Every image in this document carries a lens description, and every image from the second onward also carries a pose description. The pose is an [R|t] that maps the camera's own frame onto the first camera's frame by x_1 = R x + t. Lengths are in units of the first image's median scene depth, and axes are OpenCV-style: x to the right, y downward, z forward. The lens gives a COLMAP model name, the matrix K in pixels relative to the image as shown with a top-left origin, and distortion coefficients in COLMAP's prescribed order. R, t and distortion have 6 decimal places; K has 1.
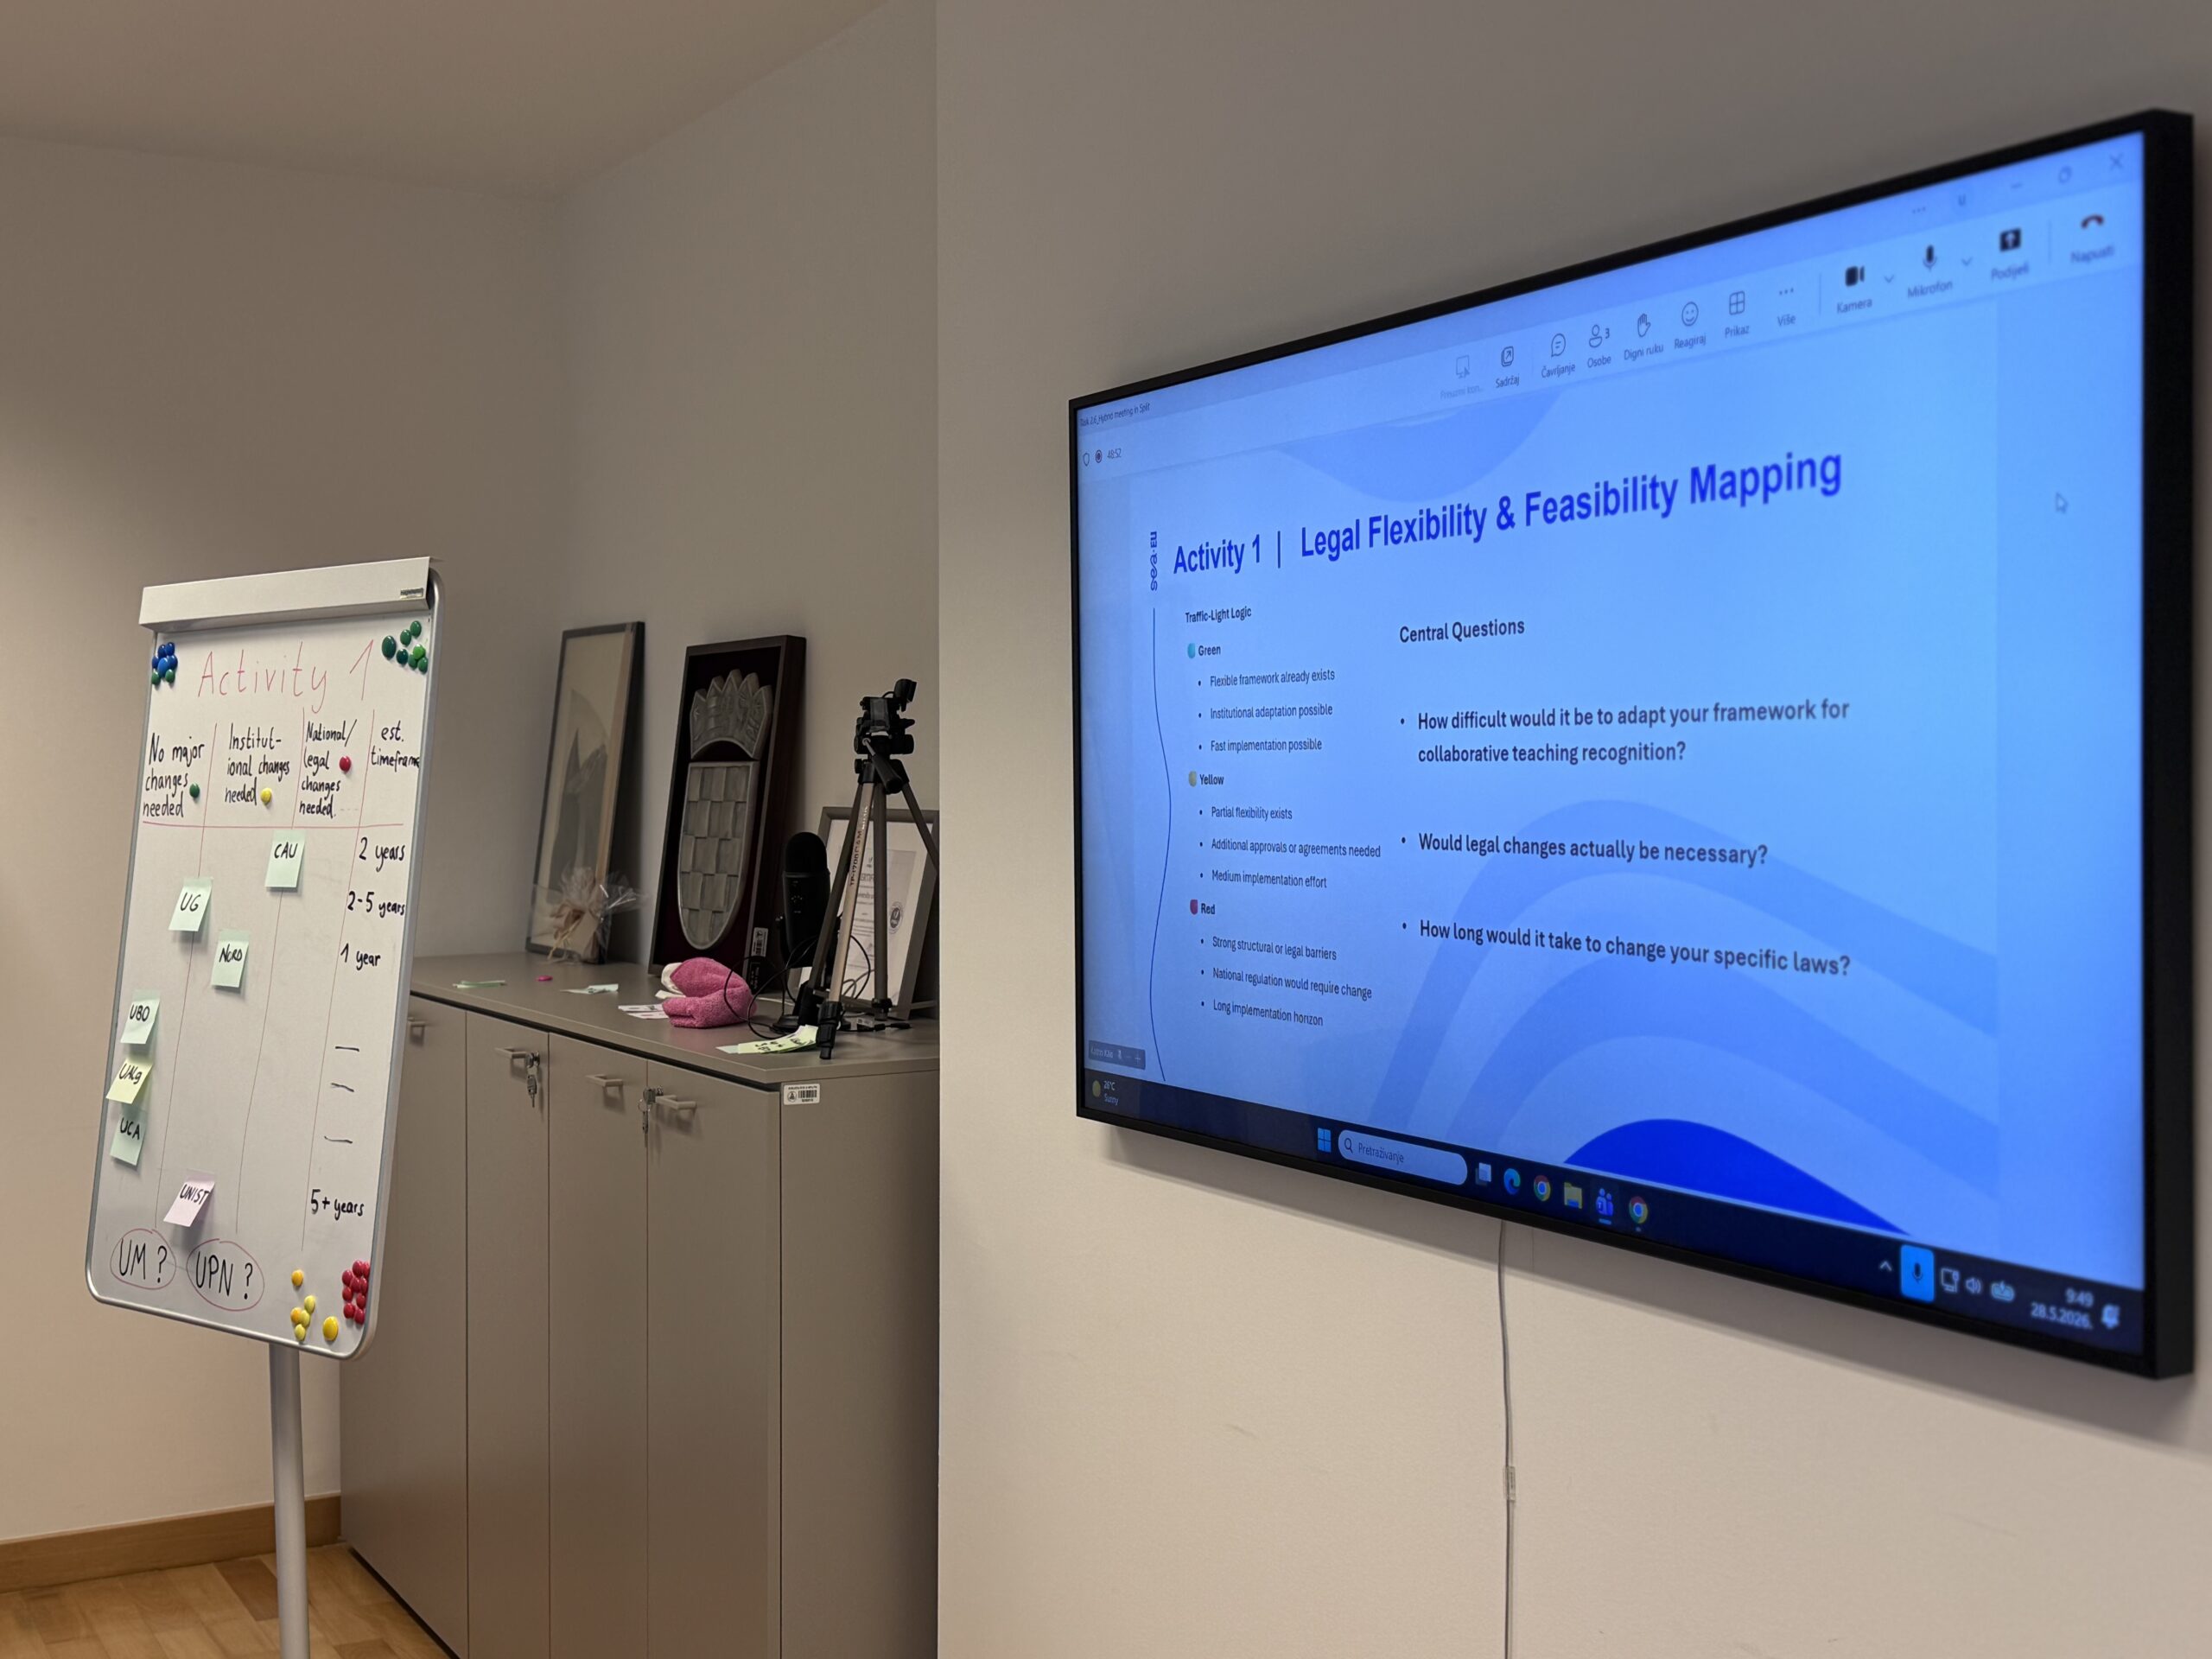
lens RADIAL K [[2562.2, 0, 1113.7], [0, 2562.2, 816.0], [0, 0, 1]] dist [0.184166, 0.000000]
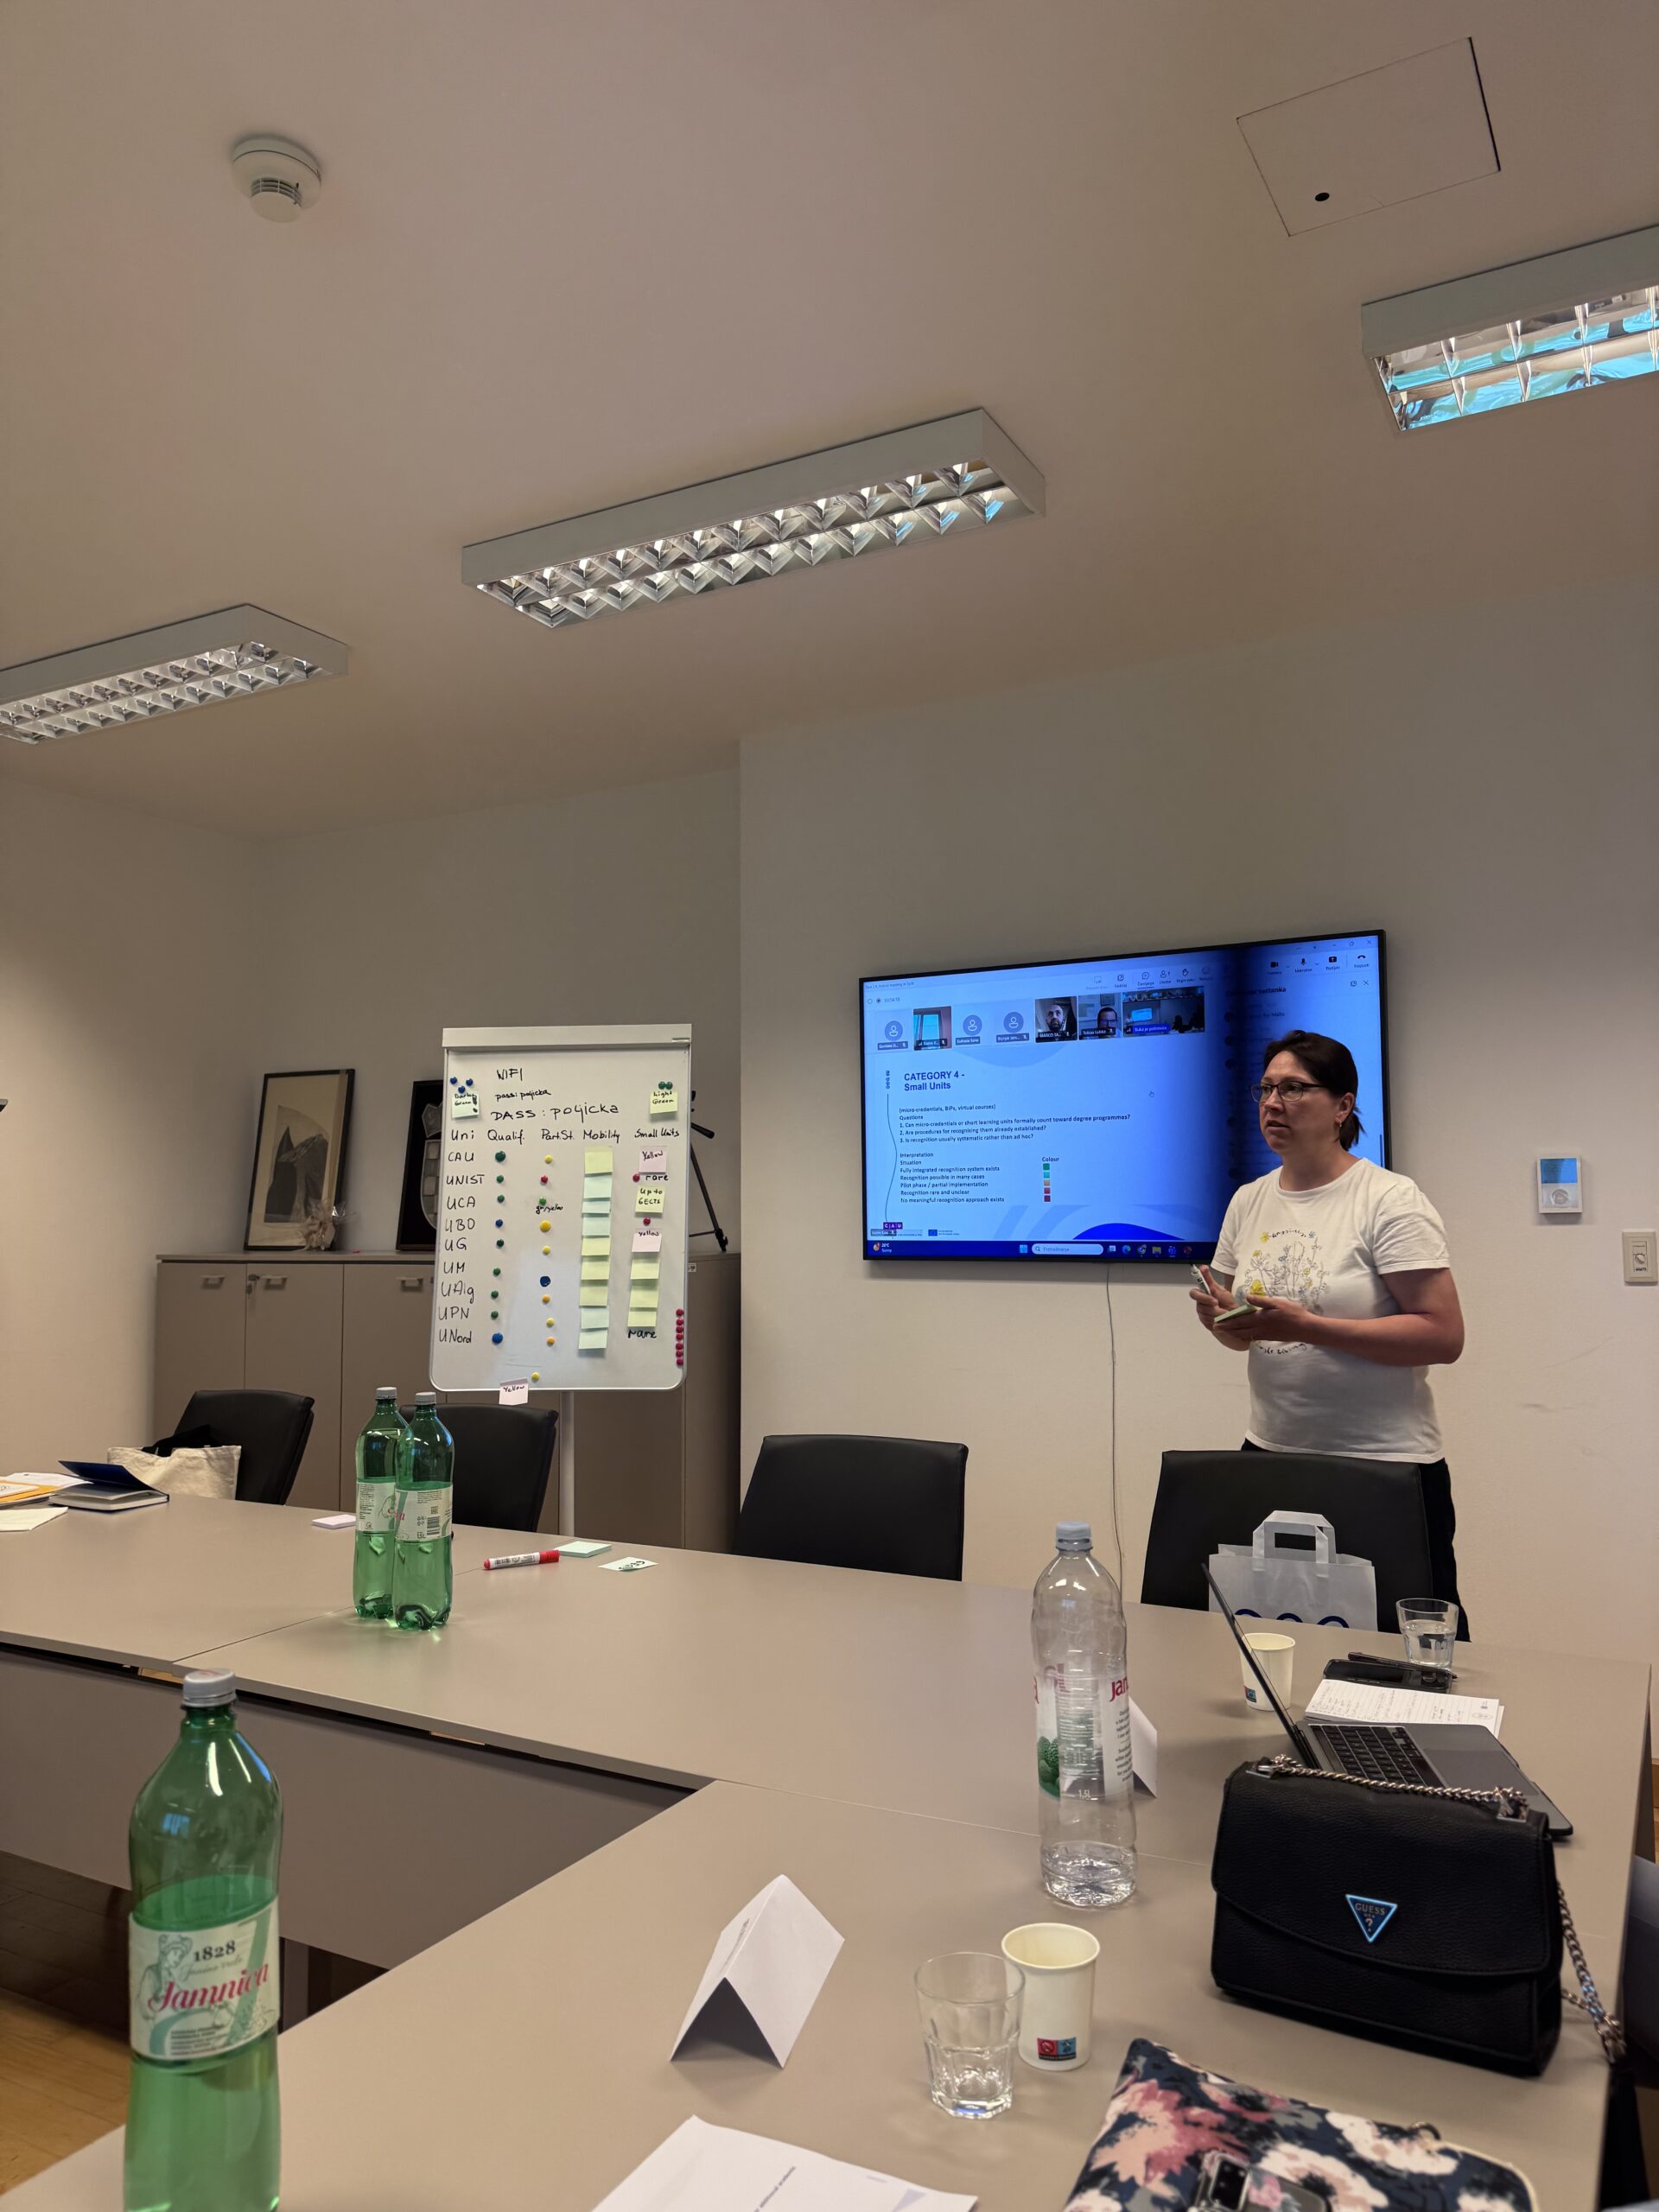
lens RADIAL K [[1543.9, 0, 836.9], [0, 1543.9, 1101.9], [0, 0, 1]] dist [0.052854, -0.068326]
pose [[0.849086, 0.032791, 0.527236, -0.750100], [0.016266, 0.995975, -0.088139, 0.086332], [-0.528004, 0.083414, 0.845136, -0.240182]]
